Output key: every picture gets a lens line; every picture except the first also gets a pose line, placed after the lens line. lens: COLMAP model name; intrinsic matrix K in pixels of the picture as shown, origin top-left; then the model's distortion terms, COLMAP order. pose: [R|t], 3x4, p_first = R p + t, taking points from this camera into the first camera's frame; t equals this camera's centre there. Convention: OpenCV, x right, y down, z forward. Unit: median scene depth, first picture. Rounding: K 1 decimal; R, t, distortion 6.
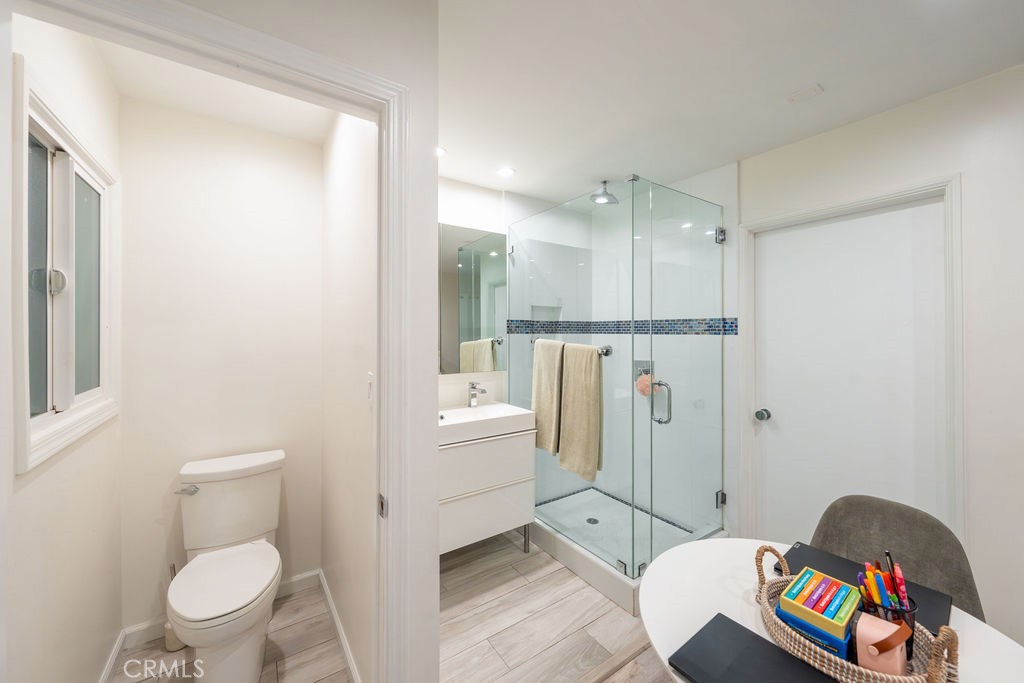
lens RADIAL K [[383.5, 0, 511.1], [0, 383.5, 337.0], [0, 0, 1]] dist [-0.003315, -0.000436]
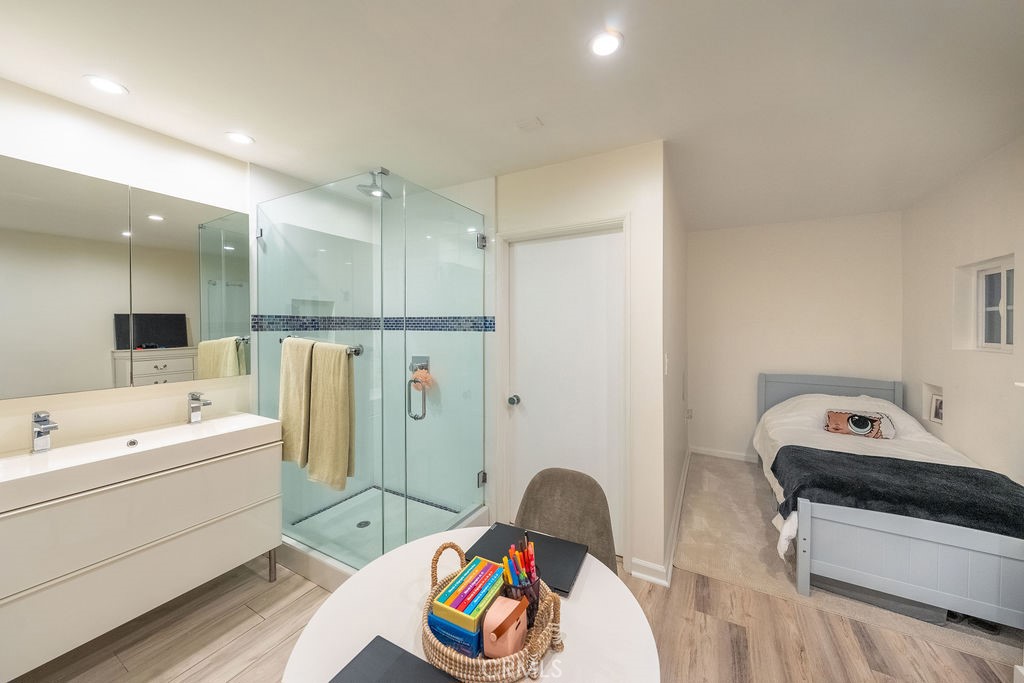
lens RADIAL K [[359.4, 0, 516.5], [0, 359.4, 336.3], [0, 0, 1]] dist [-0.005654, -0.000203]
pose [[0.893281, -0.012653, 0.449320, 0.179053], [0.003736, 0.999778, 0.020726, -0.013798], [-0.449483, -0.016836, 0.893130, 0.027074]]
